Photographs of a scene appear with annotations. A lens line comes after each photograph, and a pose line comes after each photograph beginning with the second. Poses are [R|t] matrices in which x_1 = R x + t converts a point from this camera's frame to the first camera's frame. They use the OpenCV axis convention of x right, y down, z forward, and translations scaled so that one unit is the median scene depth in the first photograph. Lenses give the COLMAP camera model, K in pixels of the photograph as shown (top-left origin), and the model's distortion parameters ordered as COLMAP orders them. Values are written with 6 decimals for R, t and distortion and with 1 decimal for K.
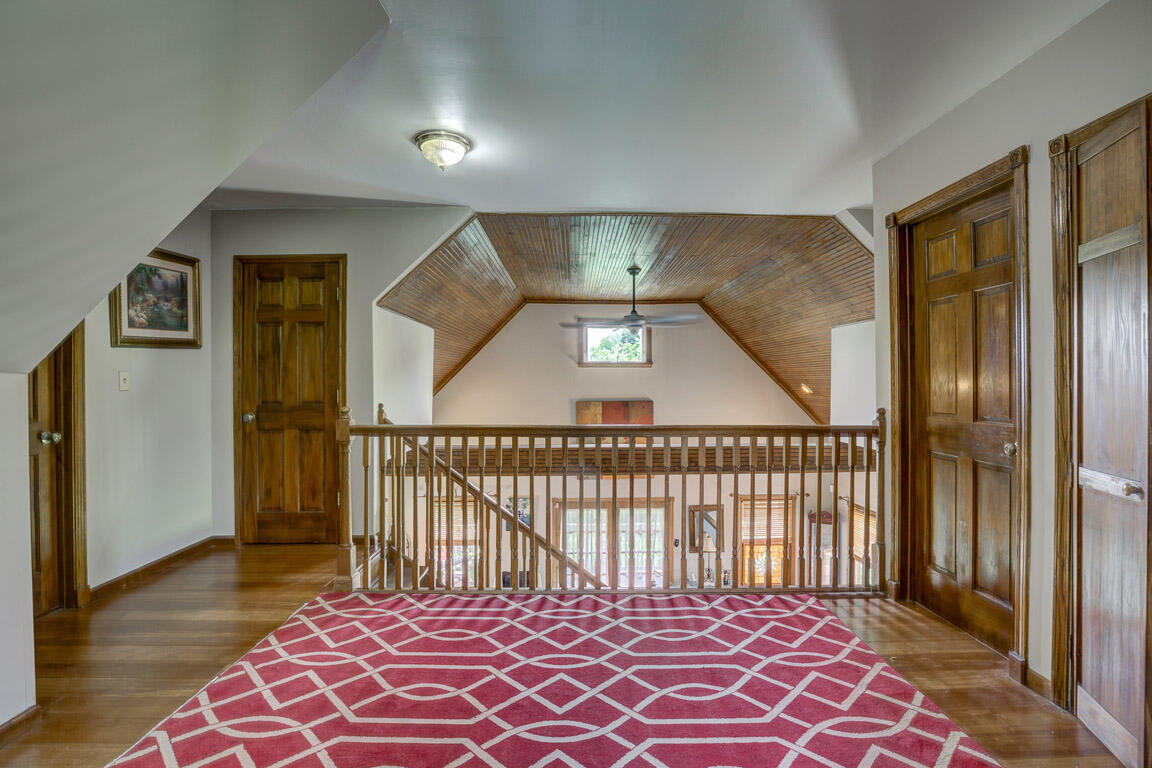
lens RADIAL K [[532.2, 0, 577.0], [0, 532.2, 384.4], [0, 0, 1]] dist [0.000635, 0.000152]
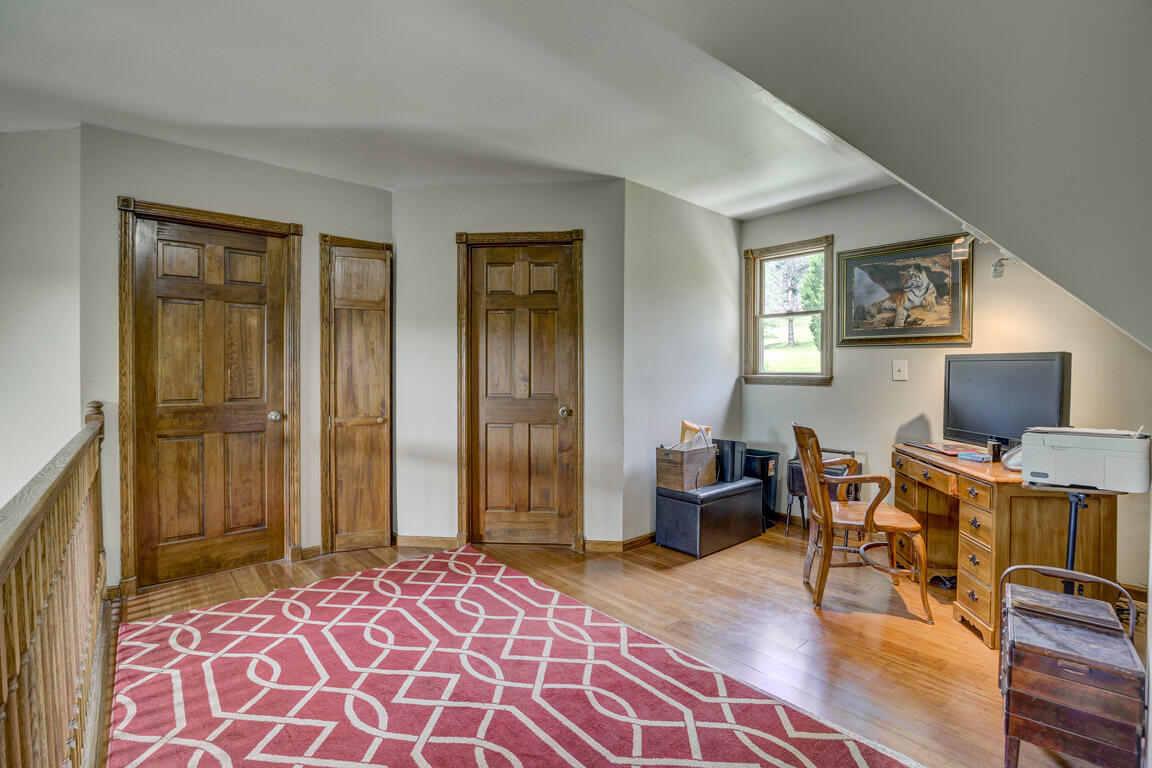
lens RADIAL K [[532.2, 0, 577.1], [0, 532.2, 386.3], [0, 0, 1]] dist [0.000635, 0.000152]
pose [[-0.623500, -0.020148, 0.781564, -0.713723], [0.005954, 0.999517, 0.030517, -0.004090], [-0.781801, 0.023681, -0.623079, 1.031798]]
